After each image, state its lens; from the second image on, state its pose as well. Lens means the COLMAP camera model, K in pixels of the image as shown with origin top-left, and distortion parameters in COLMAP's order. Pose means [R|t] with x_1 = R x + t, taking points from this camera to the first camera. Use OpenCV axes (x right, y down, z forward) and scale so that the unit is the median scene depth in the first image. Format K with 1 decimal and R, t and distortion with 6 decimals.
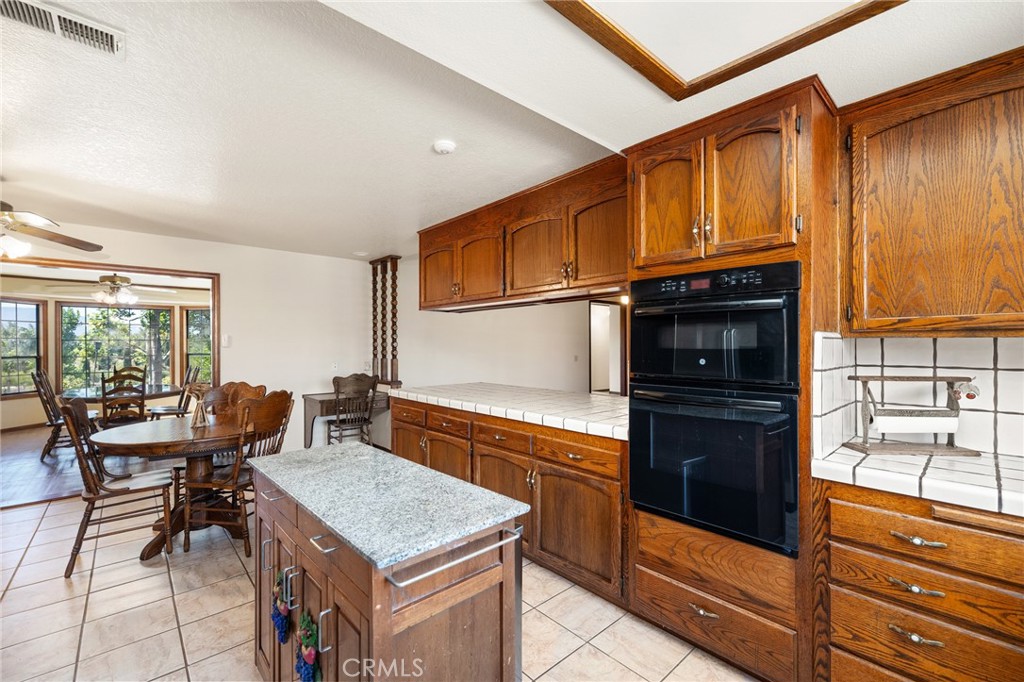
lens RADIAL K [[435.4, 0, 511.2], [0, 435.4, 342.3], [0, 0, 1]] dist [0.004769, -0.000298]
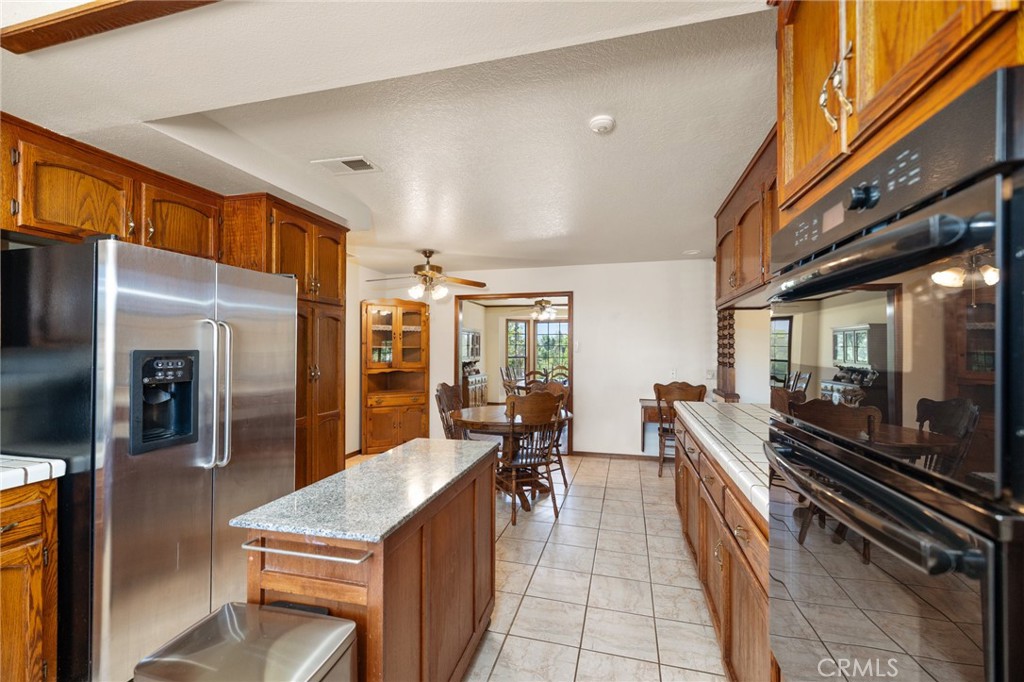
lens RADIAL K [[435.4, 0, 508.2], [0, 435.4, 343.8], [0, 0, 1]] dist [0.004769, -0.000298]
pose [[0.540655, -0.007046, -0.841215, 0.249145], [0.000176, 0.999966, -0.008262, -0.002087], [0.841244, 0.004319, 0.540638, 0.198781]]
